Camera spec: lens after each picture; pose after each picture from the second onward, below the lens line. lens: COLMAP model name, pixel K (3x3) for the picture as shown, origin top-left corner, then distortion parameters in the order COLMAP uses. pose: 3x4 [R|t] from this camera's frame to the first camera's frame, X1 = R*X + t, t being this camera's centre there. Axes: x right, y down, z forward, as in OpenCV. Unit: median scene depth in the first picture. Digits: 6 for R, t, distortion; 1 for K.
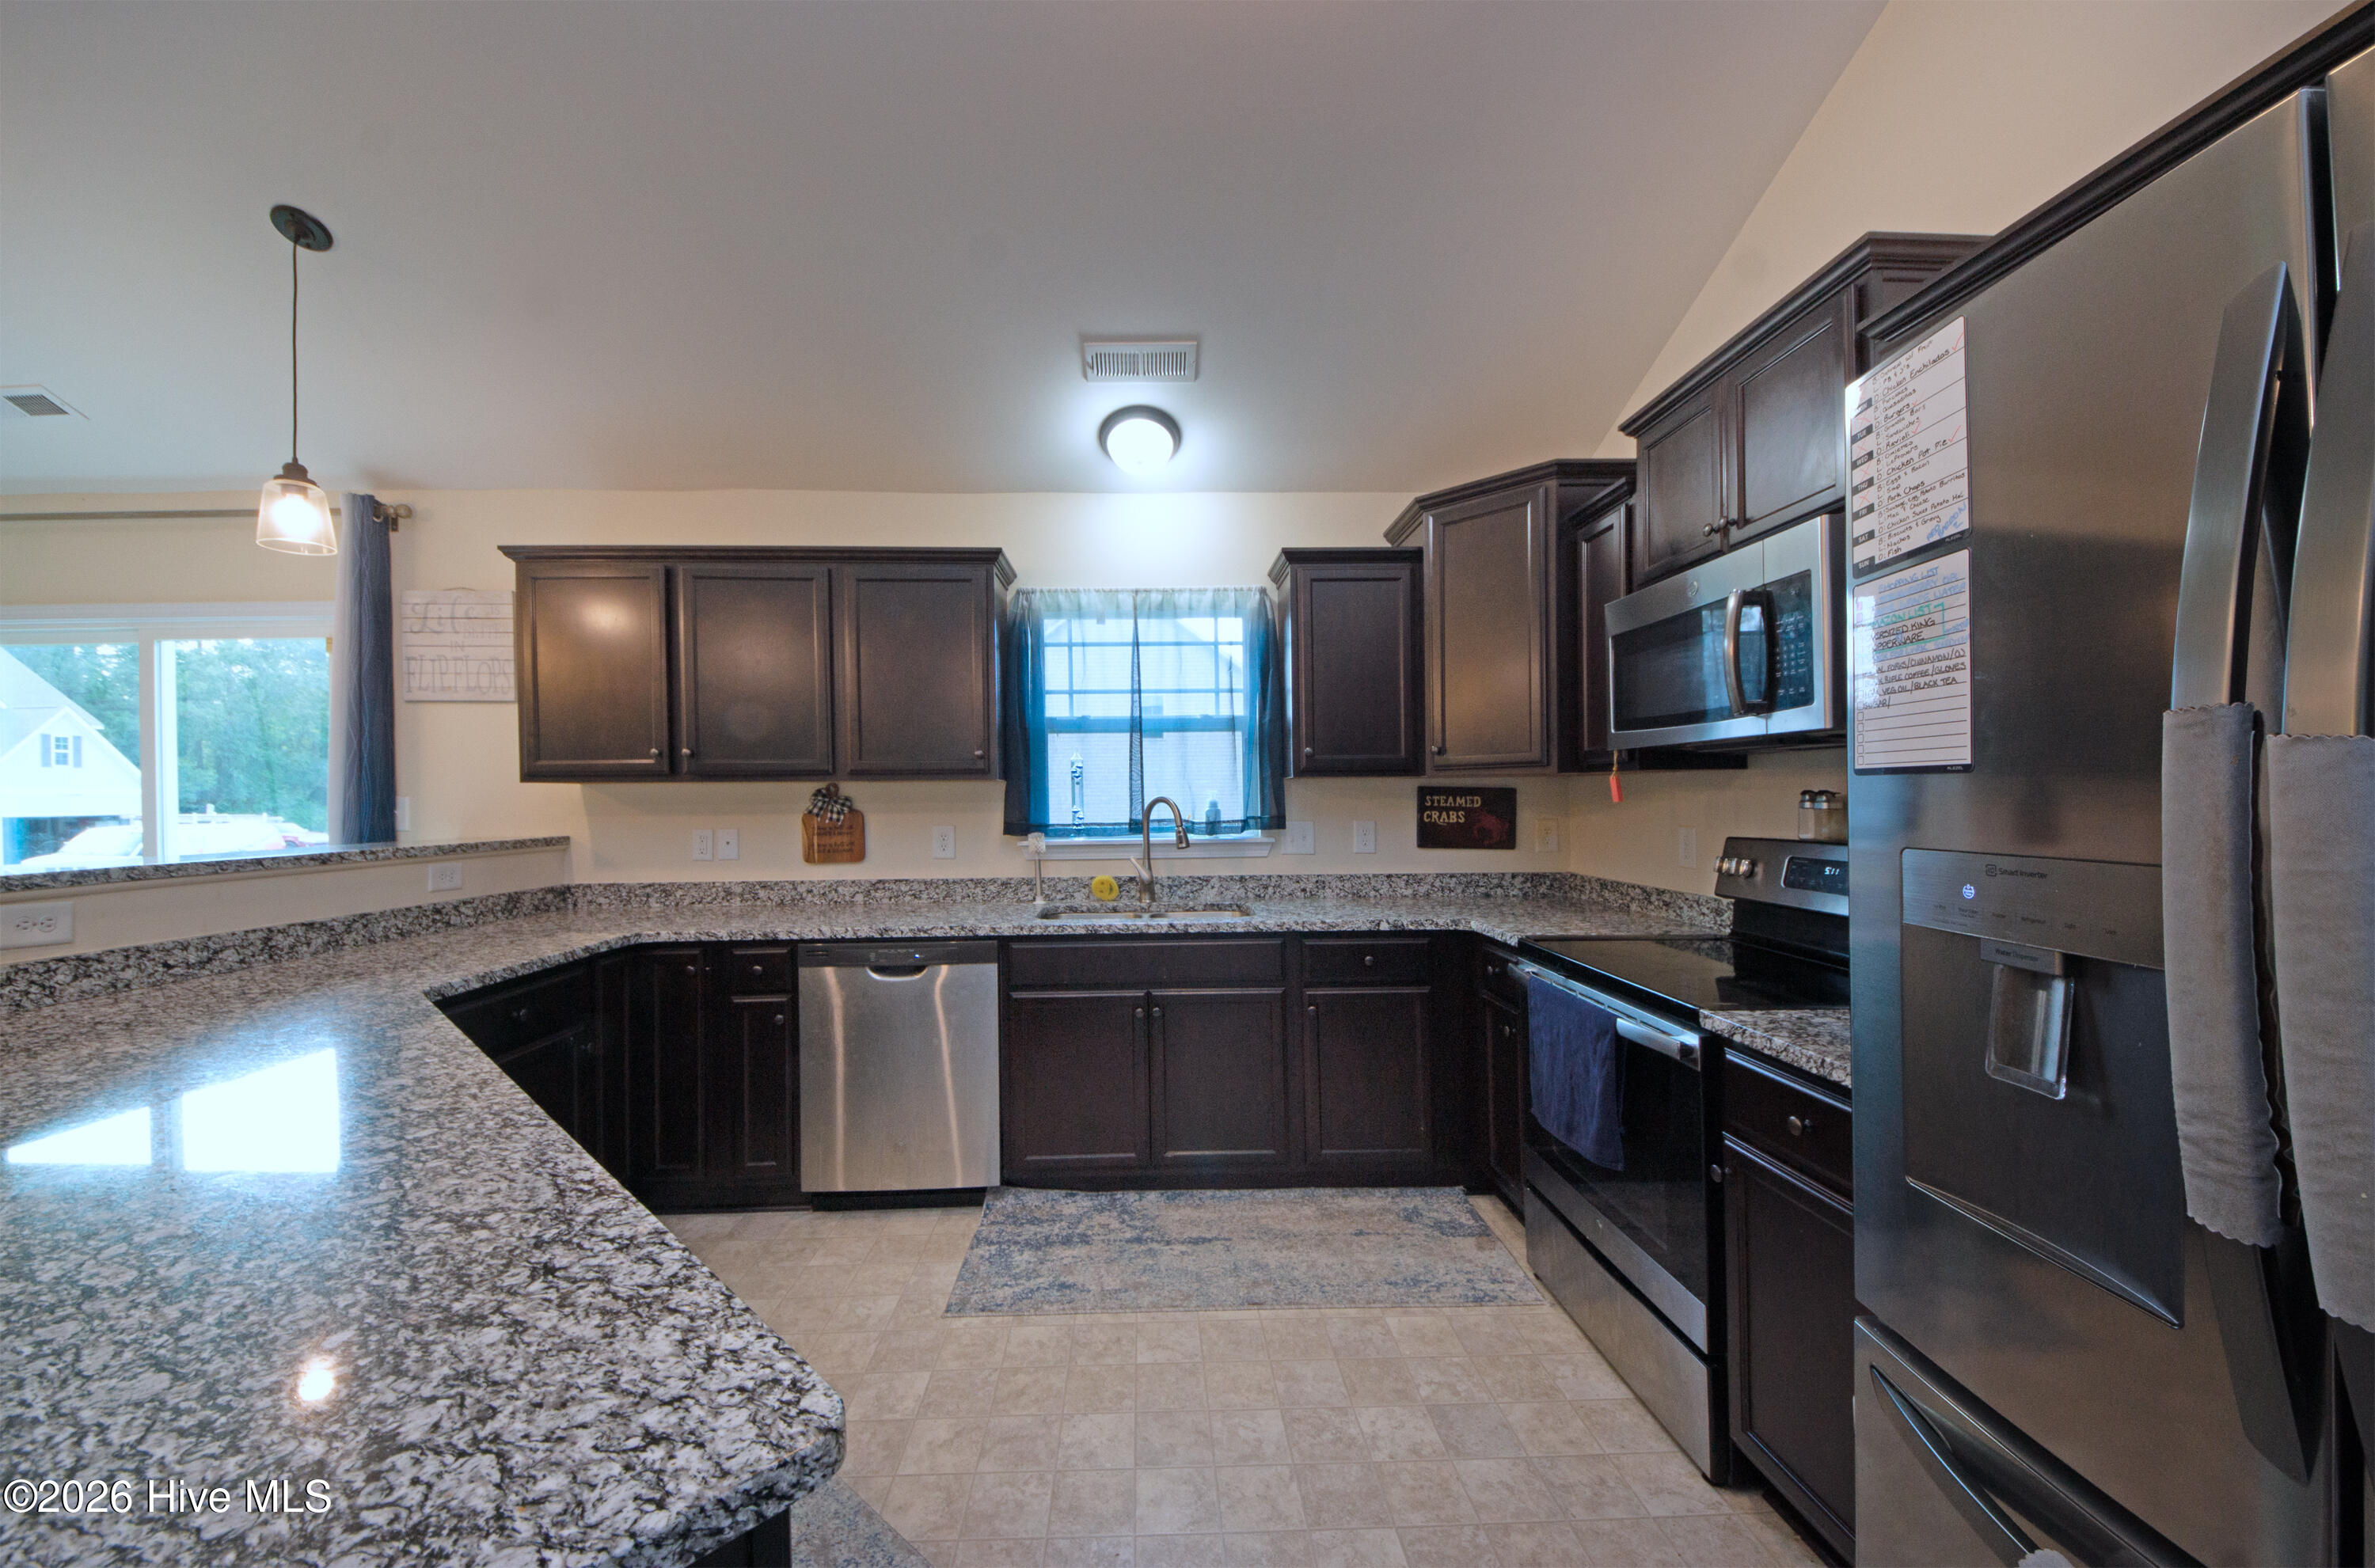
lens RADIAL K [[852.7, 0, 1187.5], [0, 852.7, 784.0], [0, 0, 1]] dist [0.000616, 0.000084]
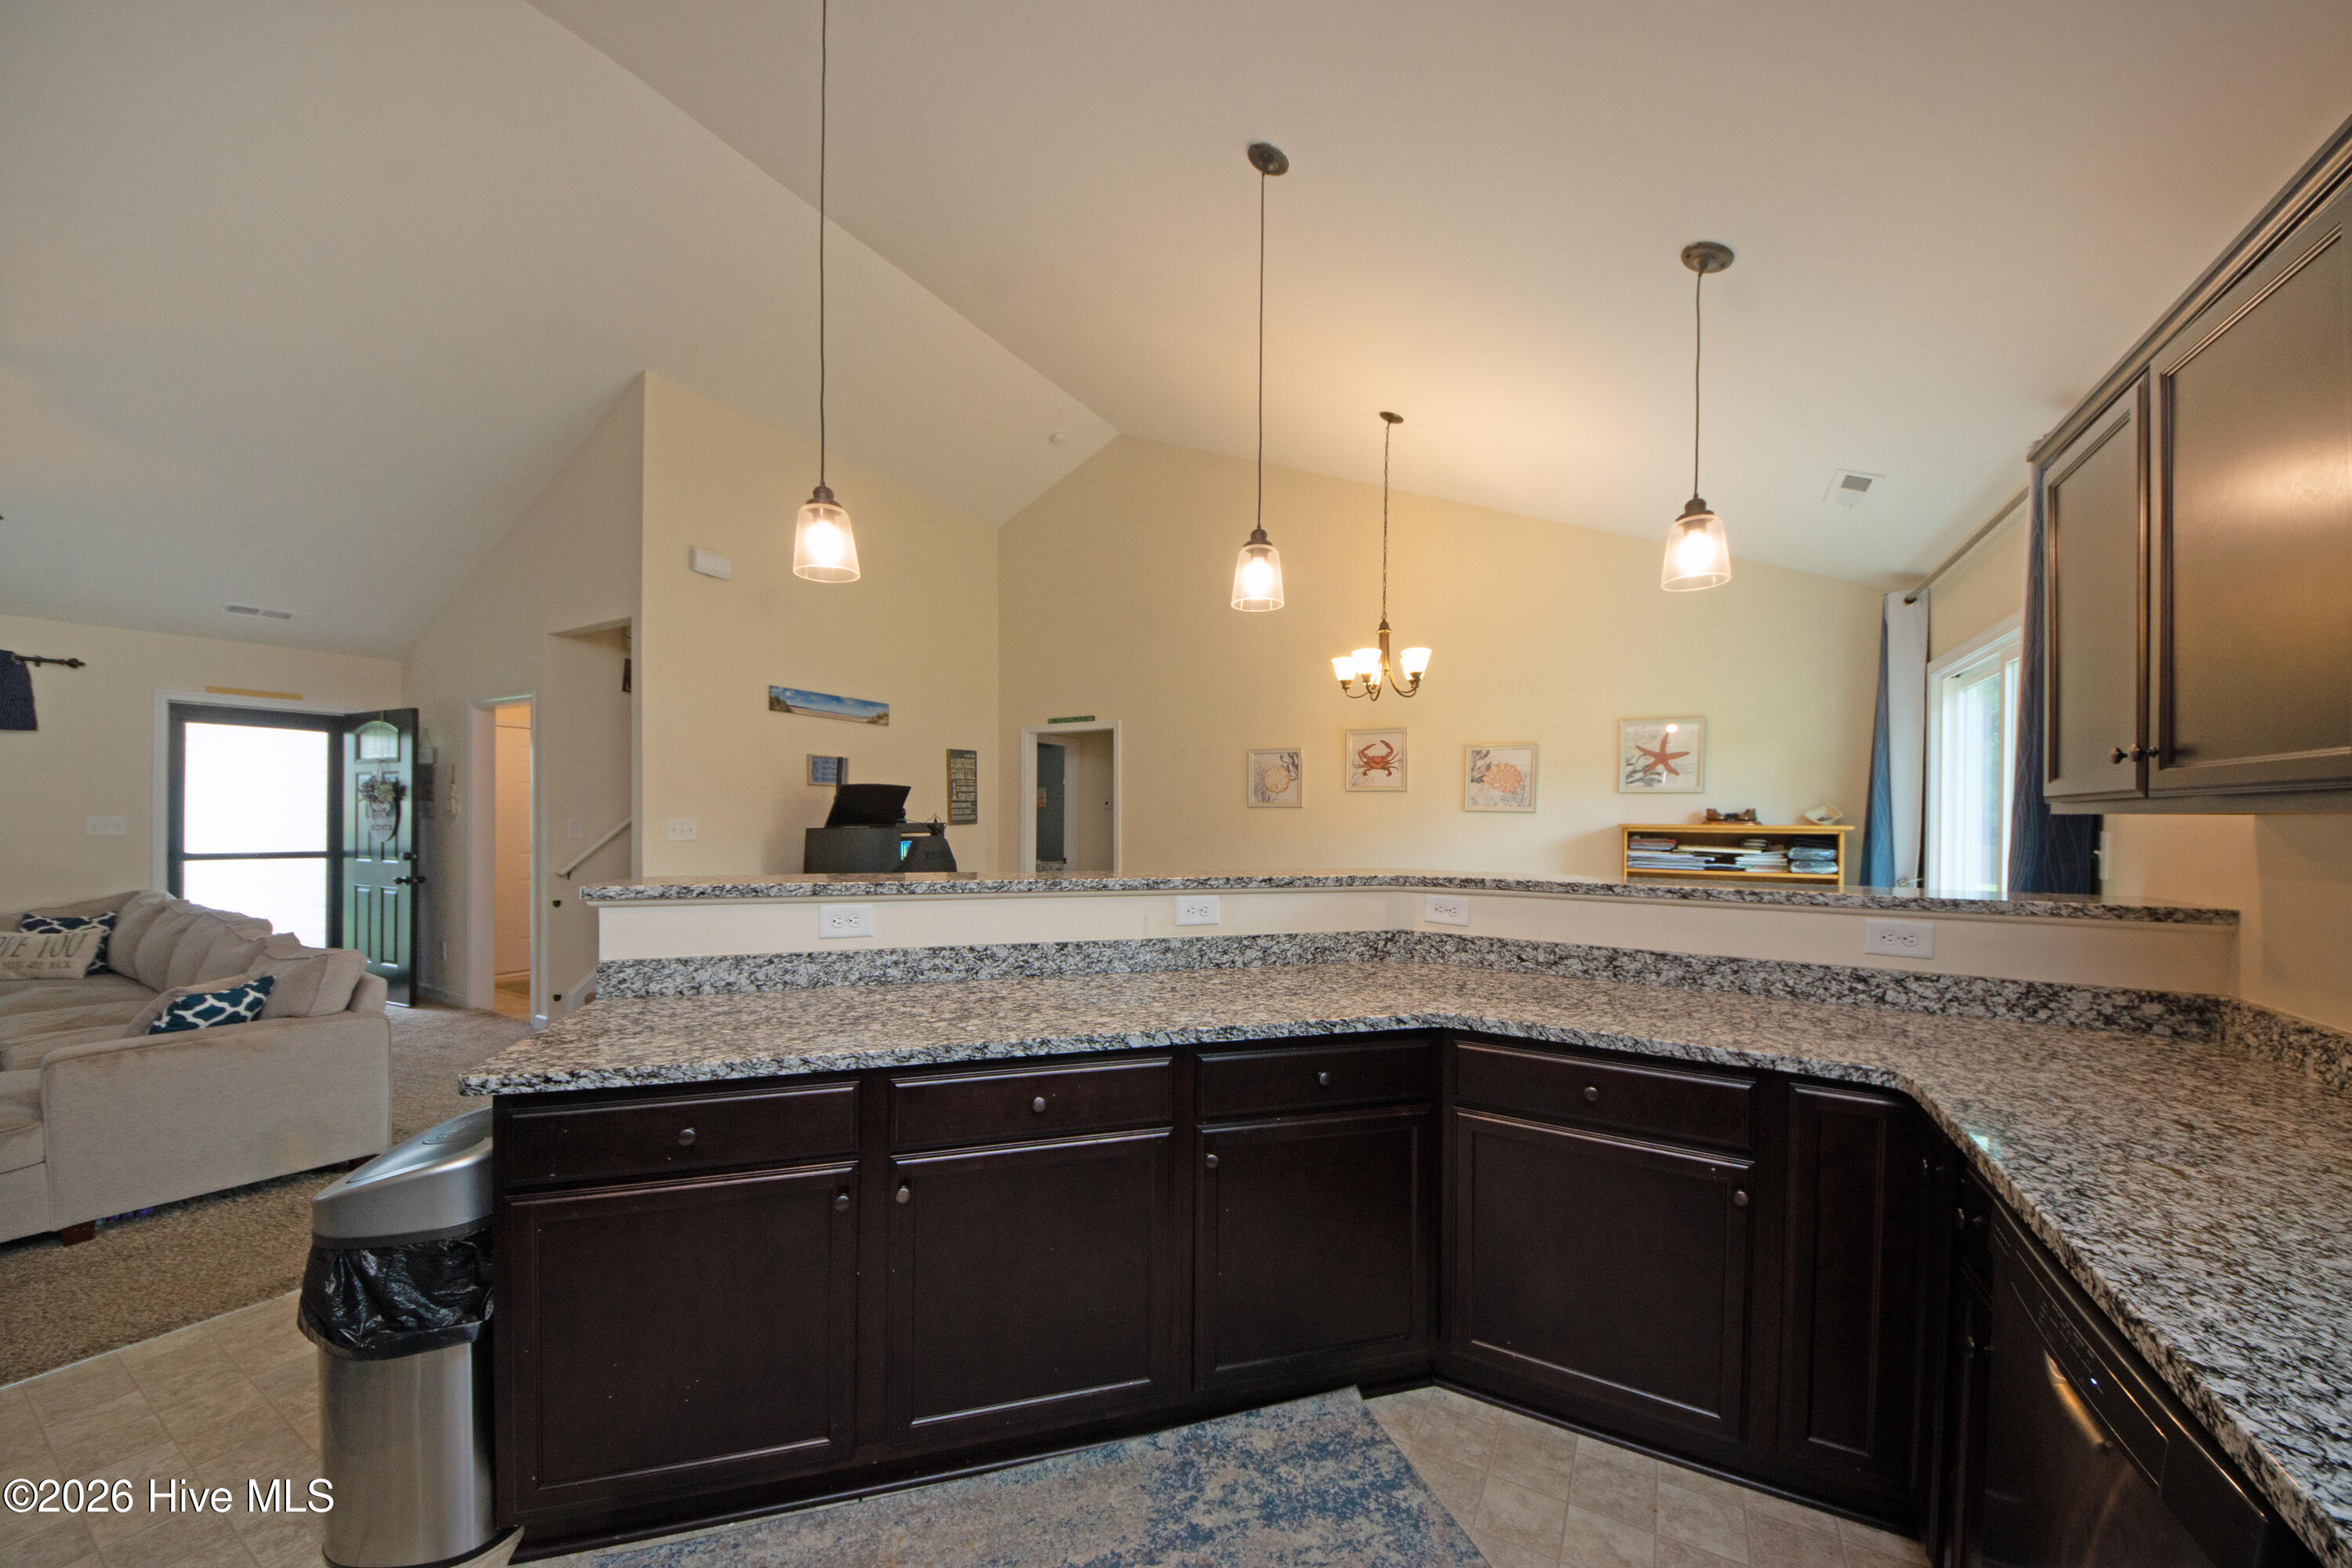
lens RADIAL K [[847.4, 0, 1175.1], [0, 847.4, 791.3], [0, 0, 1]] dist [-0.002729, -0.000315]
pose [[-0.549911, -0.022775, -0.834913, 0.095804], [0.004735, 0.999527, -0.030385, -0.001368], [0.835210, -0.020662, -0.549543, 0.761084]]
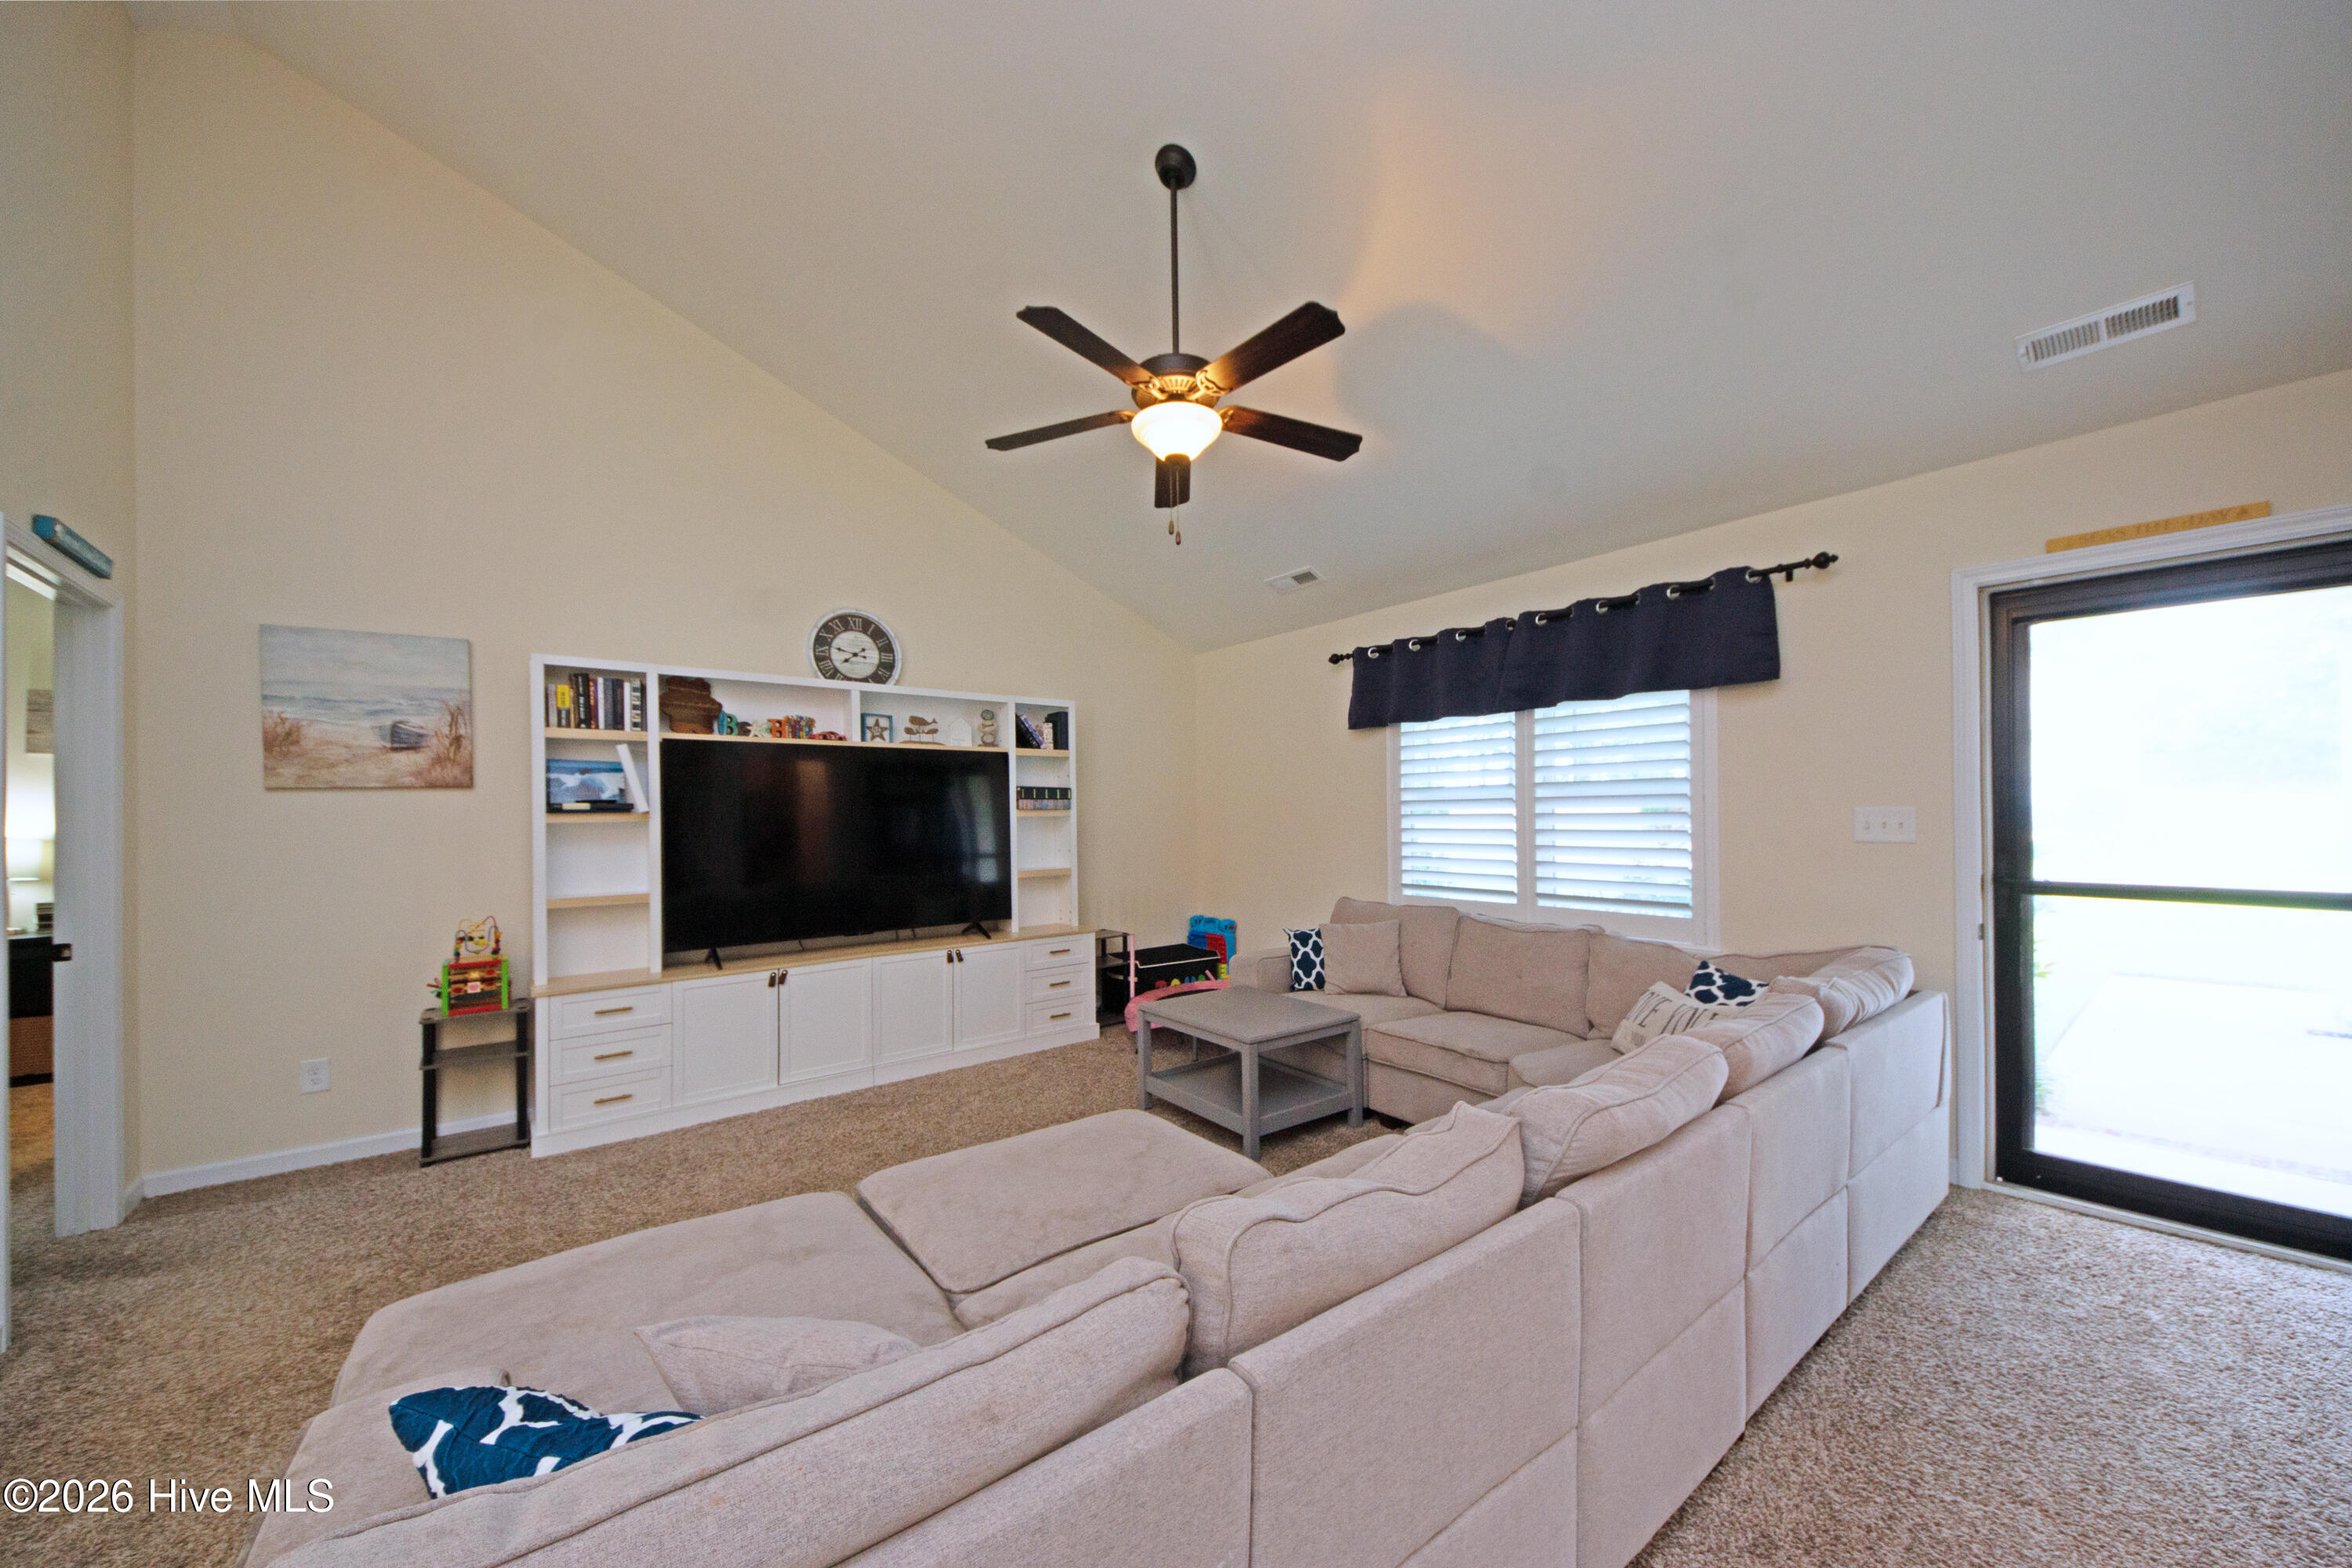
lens RADIAL K [[842.1, 0, 1198.6], [0, 842.1, 818.5], [0, 0, 1]] dist [0.009459, -0.000196]
pose [[-0.600302, 0.011816, 0.799686, -0.464171], [0.009220, 0.999927, -0.007854, -0.001388], [-0.799721, 0.002659, -0.600367, -0.766909]]
